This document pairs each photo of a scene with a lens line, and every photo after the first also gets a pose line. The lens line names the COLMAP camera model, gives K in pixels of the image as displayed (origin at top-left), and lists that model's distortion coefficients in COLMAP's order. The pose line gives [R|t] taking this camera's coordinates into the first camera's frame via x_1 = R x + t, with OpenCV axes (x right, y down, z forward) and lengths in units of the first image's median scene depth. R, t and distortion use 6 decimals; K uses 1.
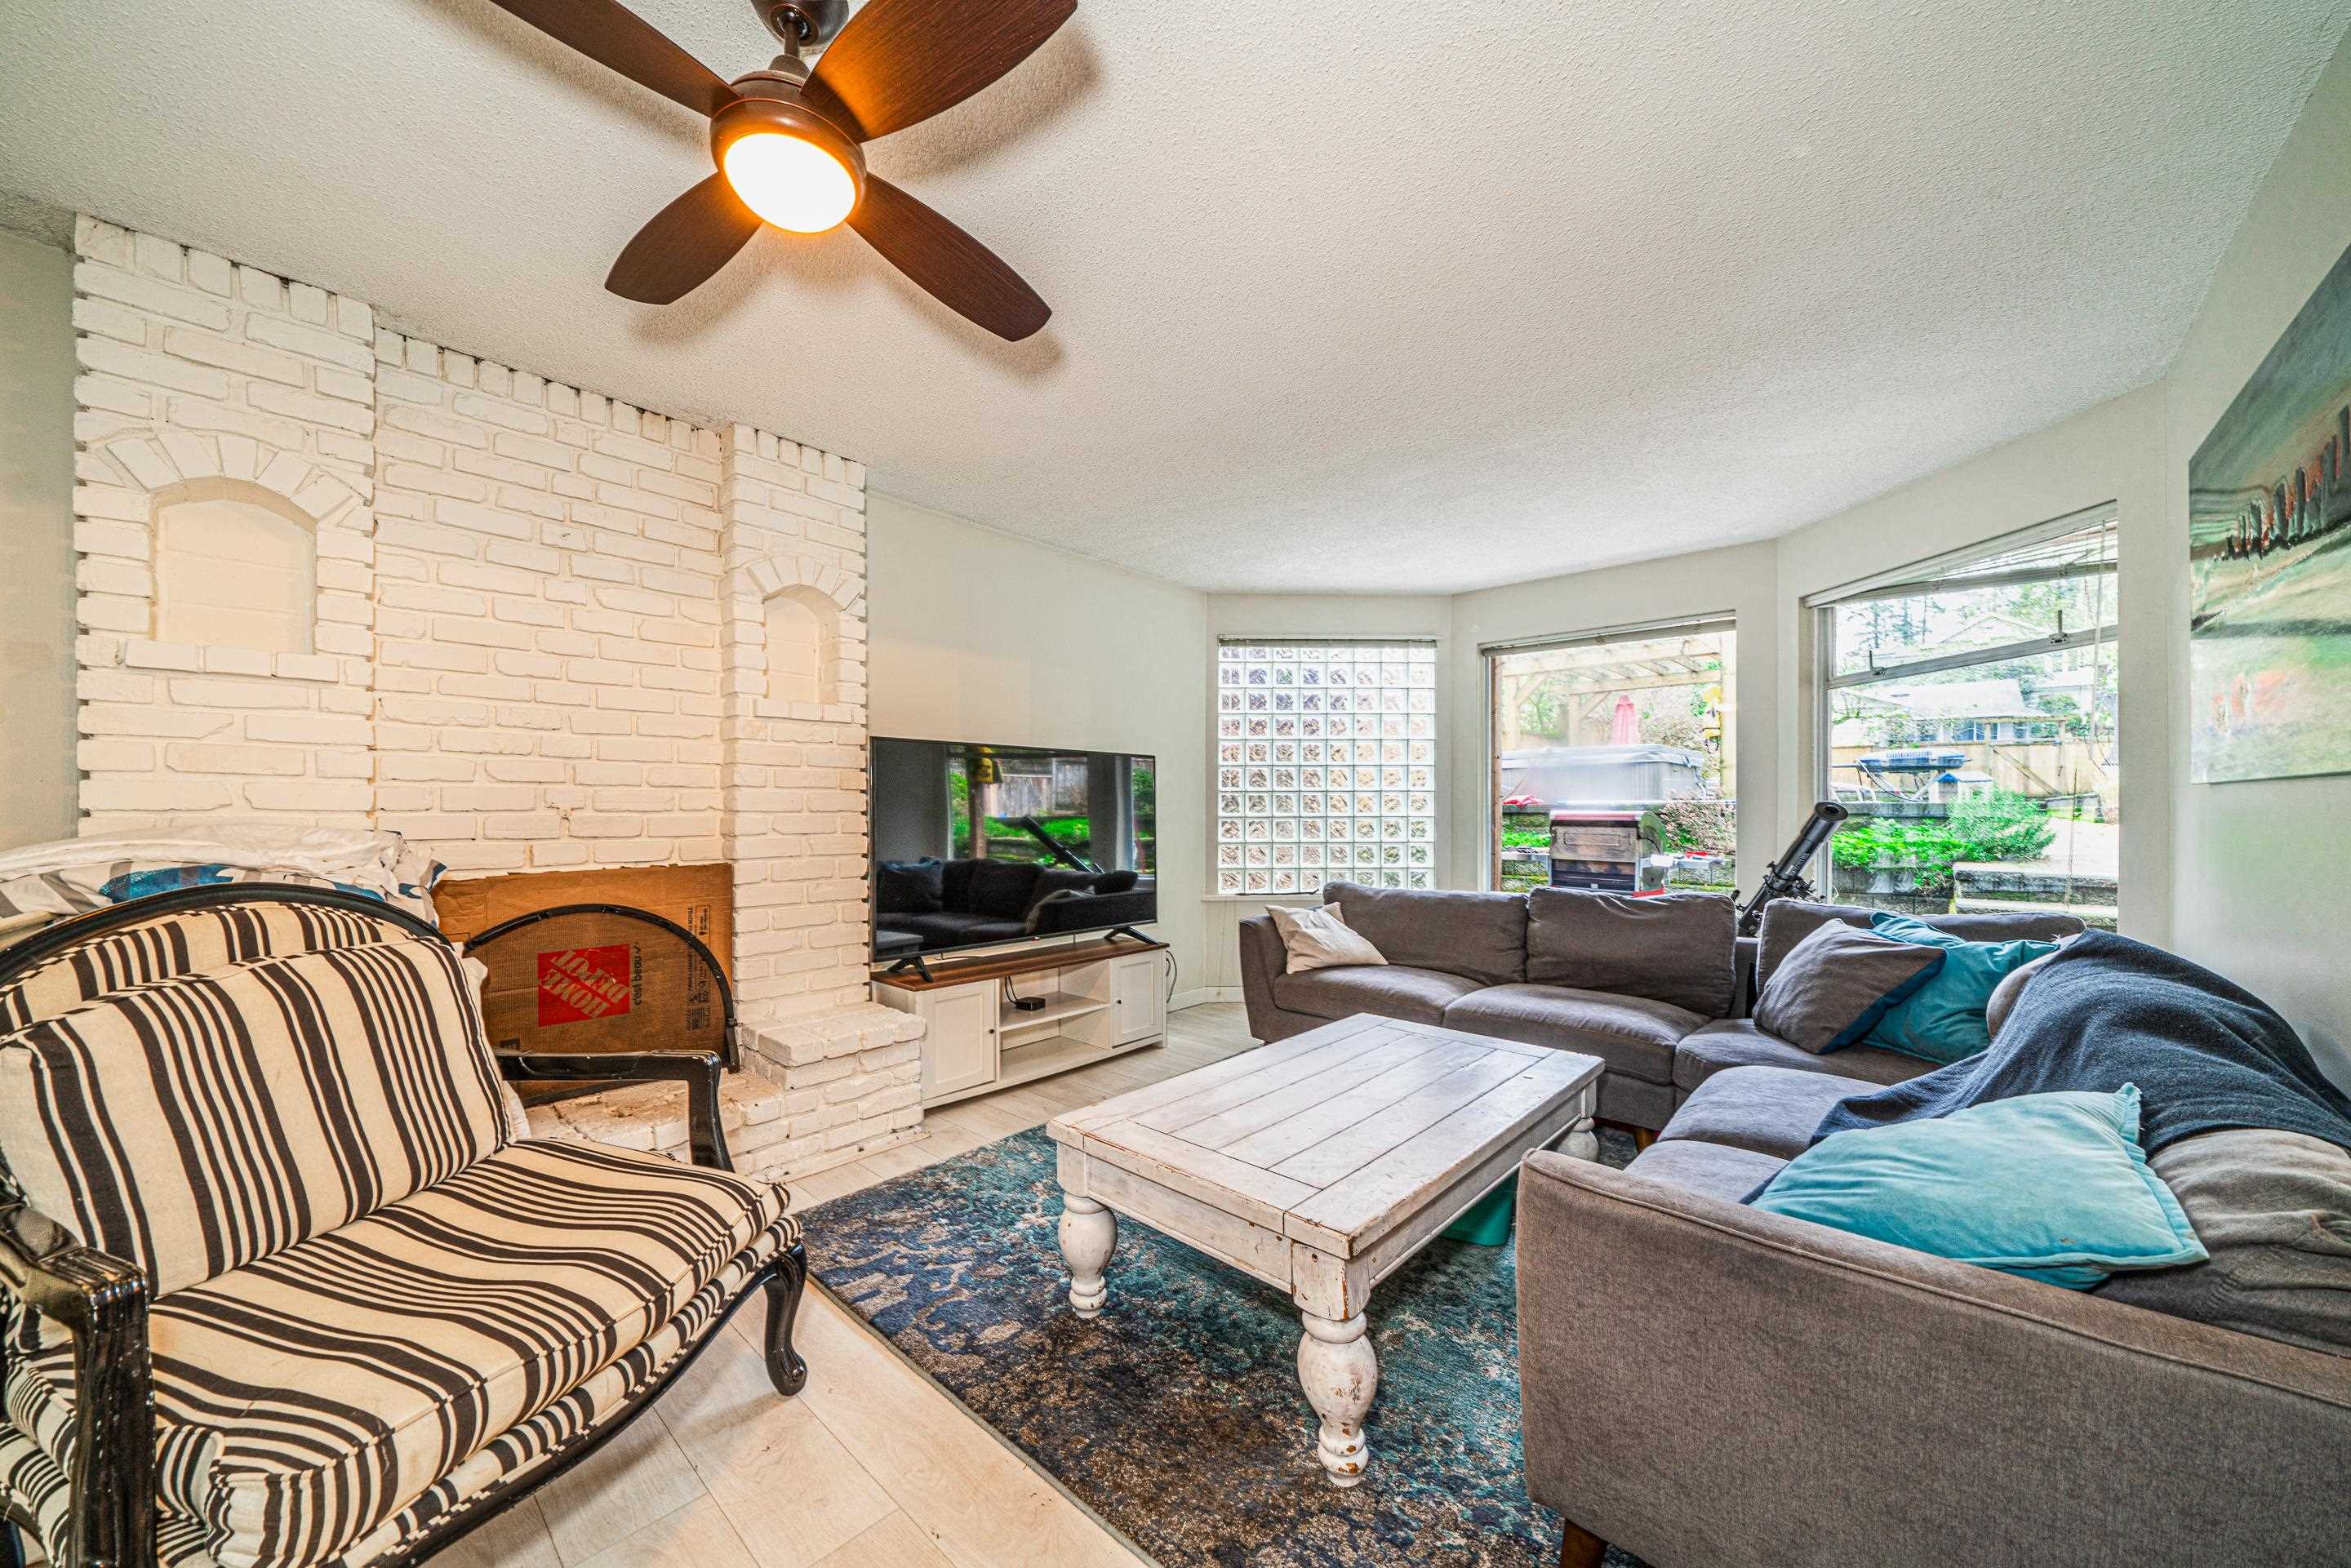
lens RADIAL K [[858.8, 0, 1179.1], [0, 858.8, 797.1], [0, 0, 1]] dist [-0.009320, -0.000120]
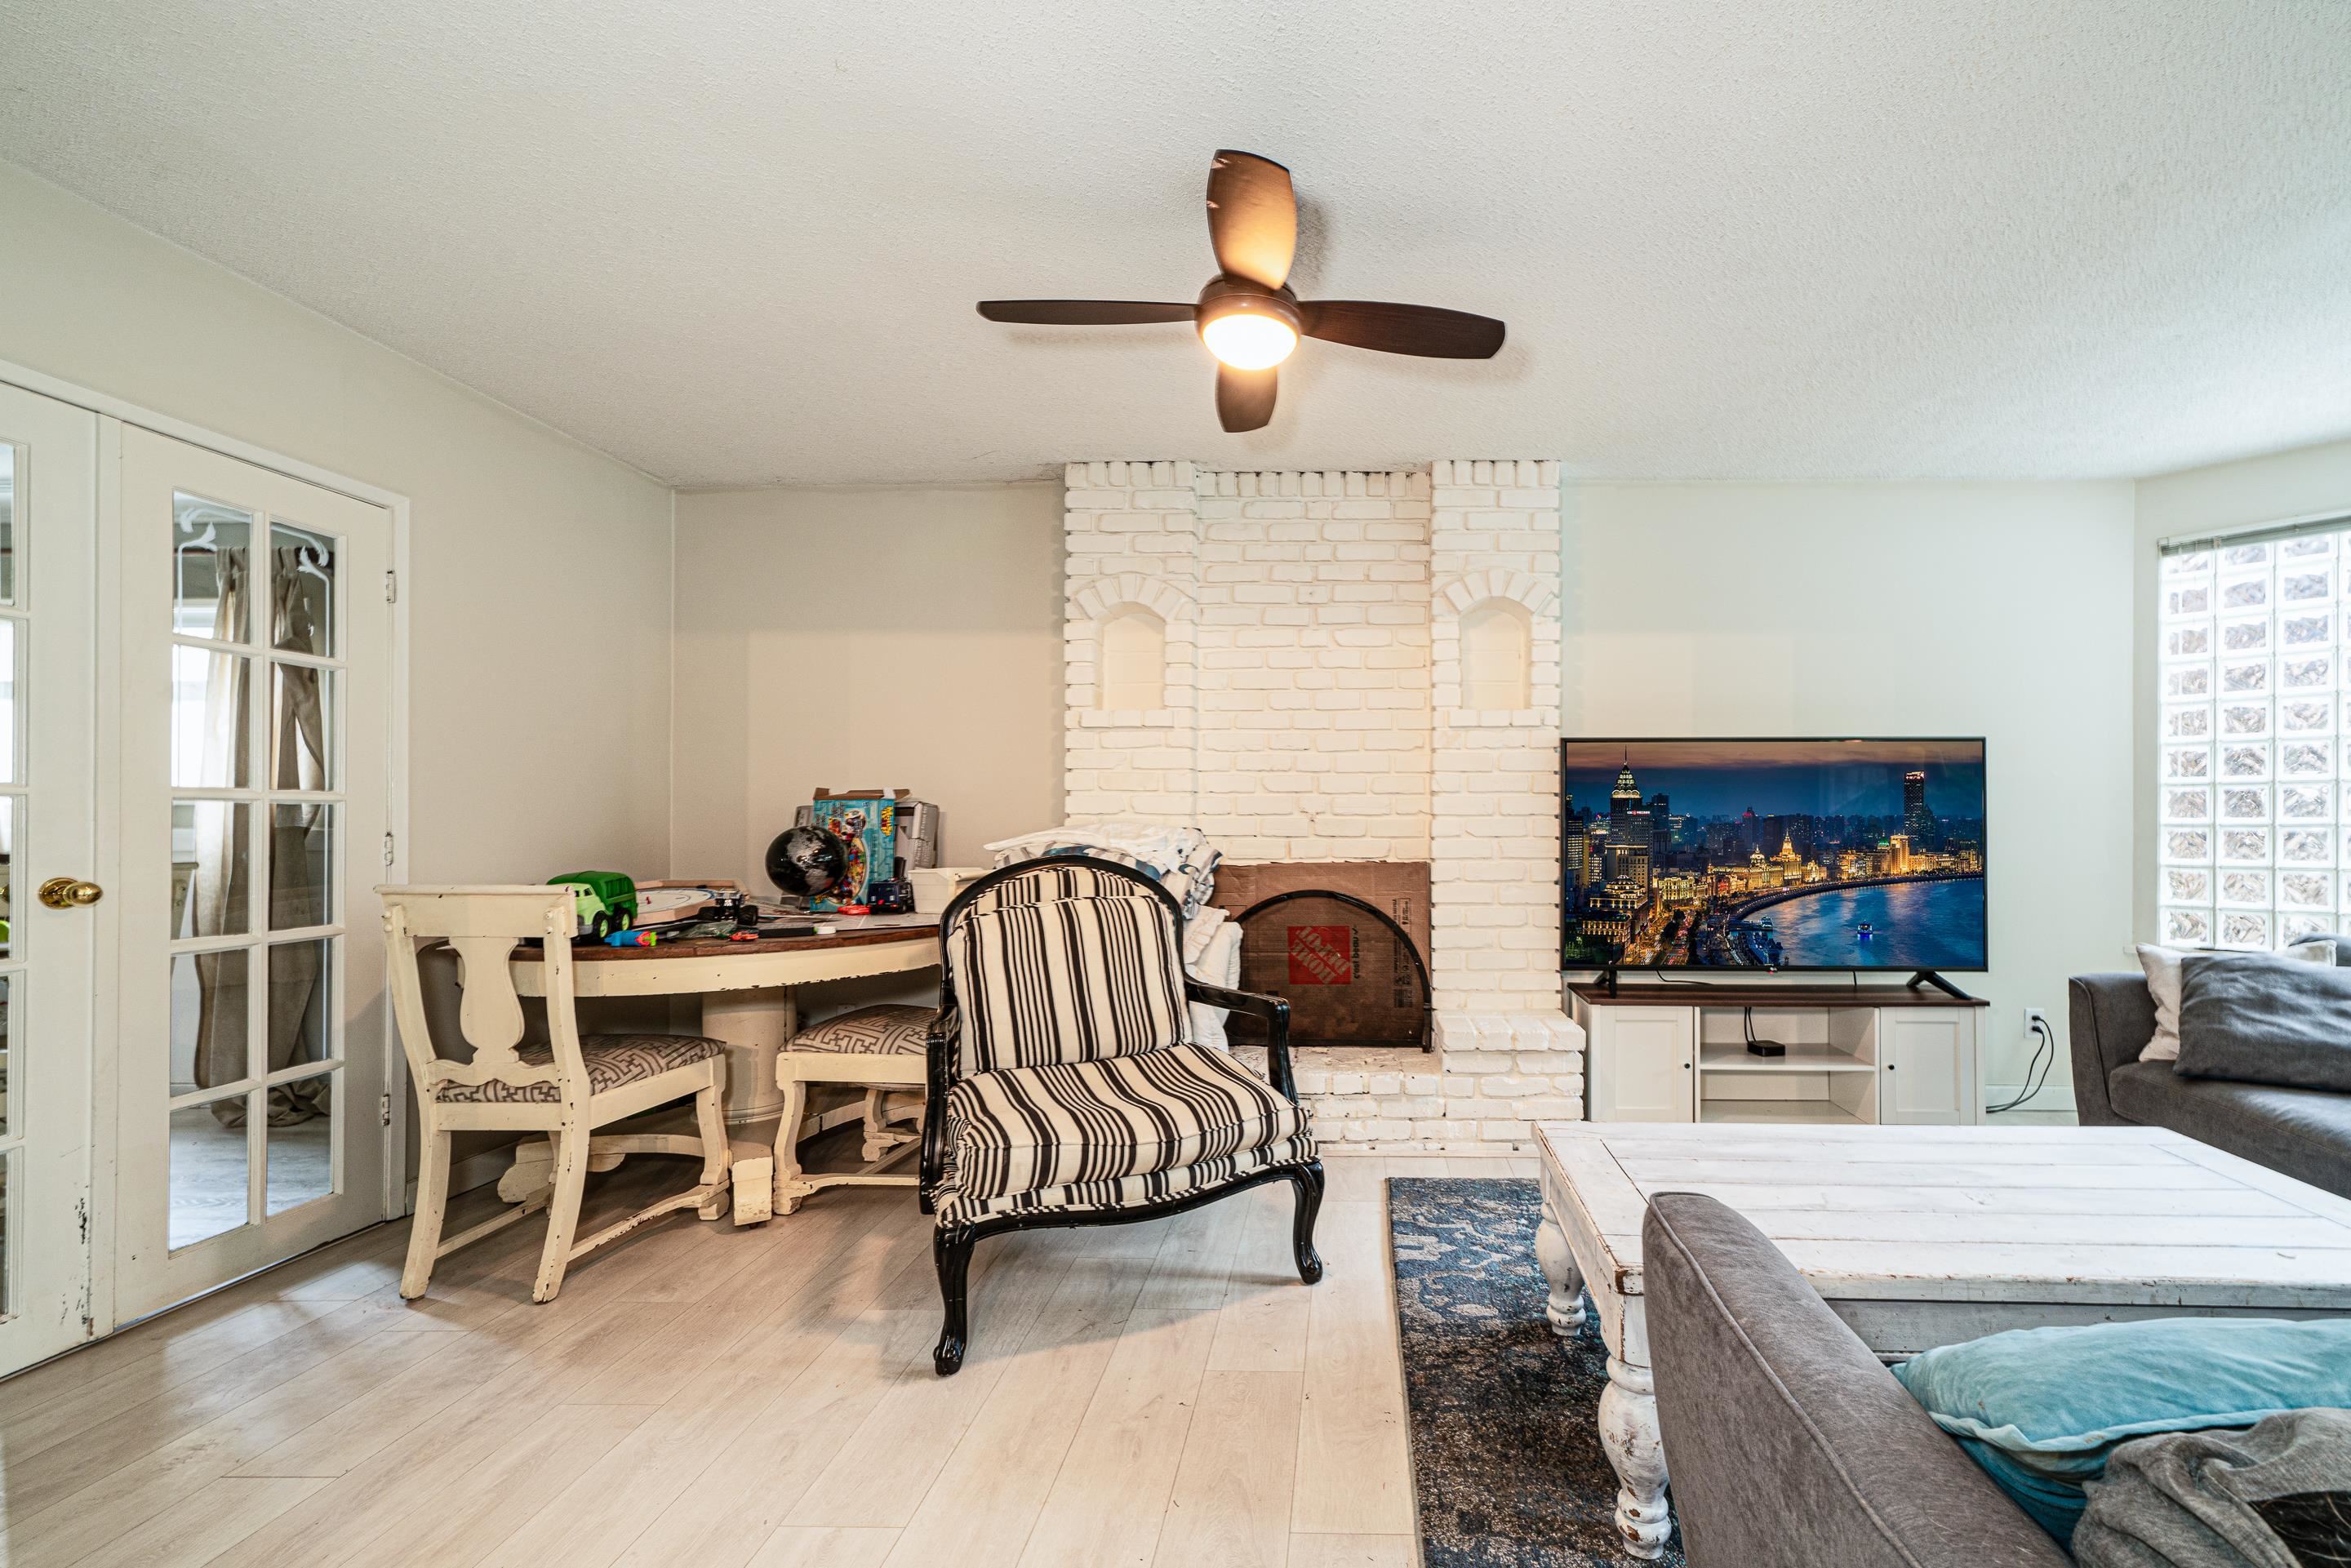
lens RADIAL K [[911.5, 0, 1175.5], [0, 911.5, 784.0], [0, 0, 1]] dist [-0.000360, -0.000066]
pose [[0.636483, -0.028290, -0.770772, 0.184620], [0.012272, 0.999572, -0.026554, 0.004322], [0.771193, 0.007442, 0.636558, 0.002757]]
